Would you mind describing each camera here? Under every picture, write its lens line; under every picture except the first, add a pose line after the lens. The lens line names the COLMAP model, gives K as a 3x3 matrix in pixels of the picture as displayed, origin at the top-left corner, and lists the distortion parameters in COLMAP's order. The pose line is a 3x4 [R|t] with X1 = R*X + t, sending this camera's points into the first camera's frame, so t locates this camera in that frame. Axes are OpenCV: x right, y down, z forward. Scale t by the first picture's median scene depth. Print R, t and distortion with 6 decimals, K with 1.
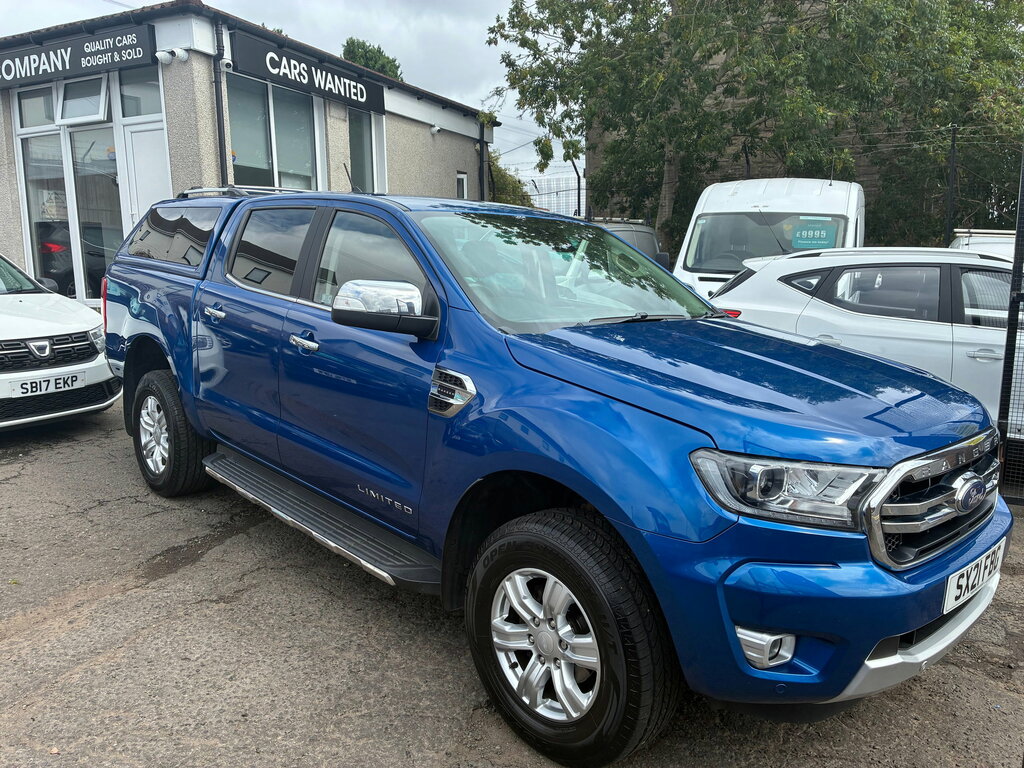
lens RADIAL K [[767.7, 0, 512.0], [0, 767.7, 384.0], [0, 0, 1]] dist [0.068682, -0.064412]
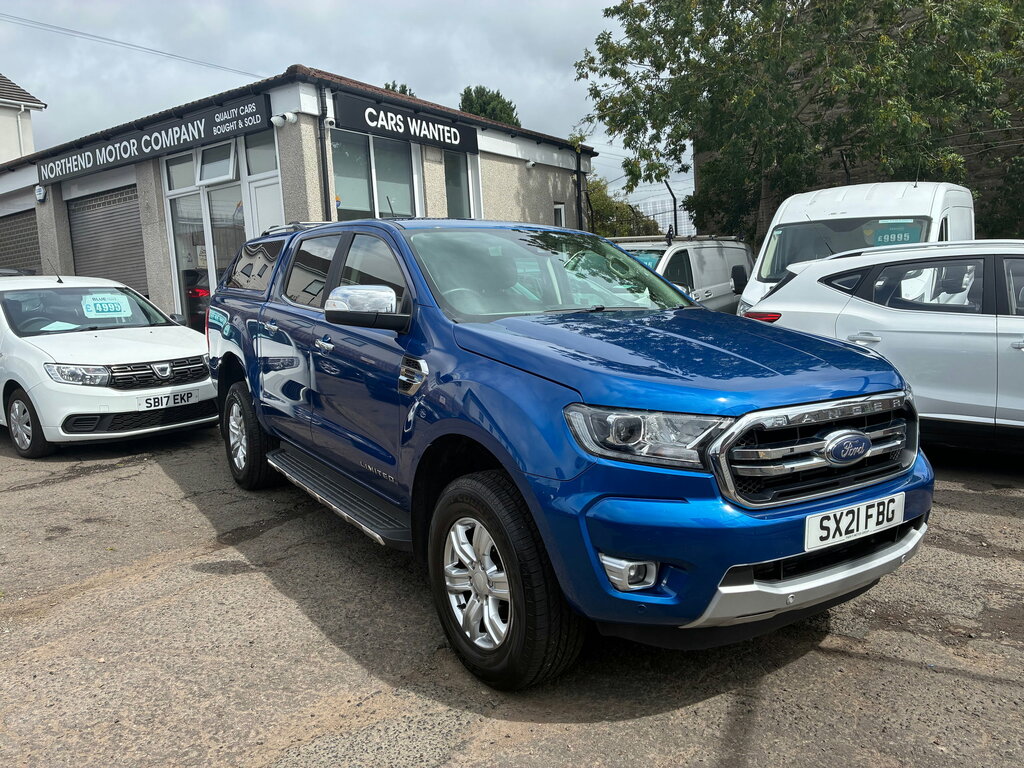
lens RADIAL K [[767.7, 0, 512.0], [0, 767.7, 384.0], [0, 0, 1]] dist [0.068682, -0.064412]
pose [[0.982602, -0.026752, -0.183785, 0.160873], [0.018896, 0.998837, -0.044362, 0.044965], [0.184758, 0.040118, 0.981965, -0.075208]]
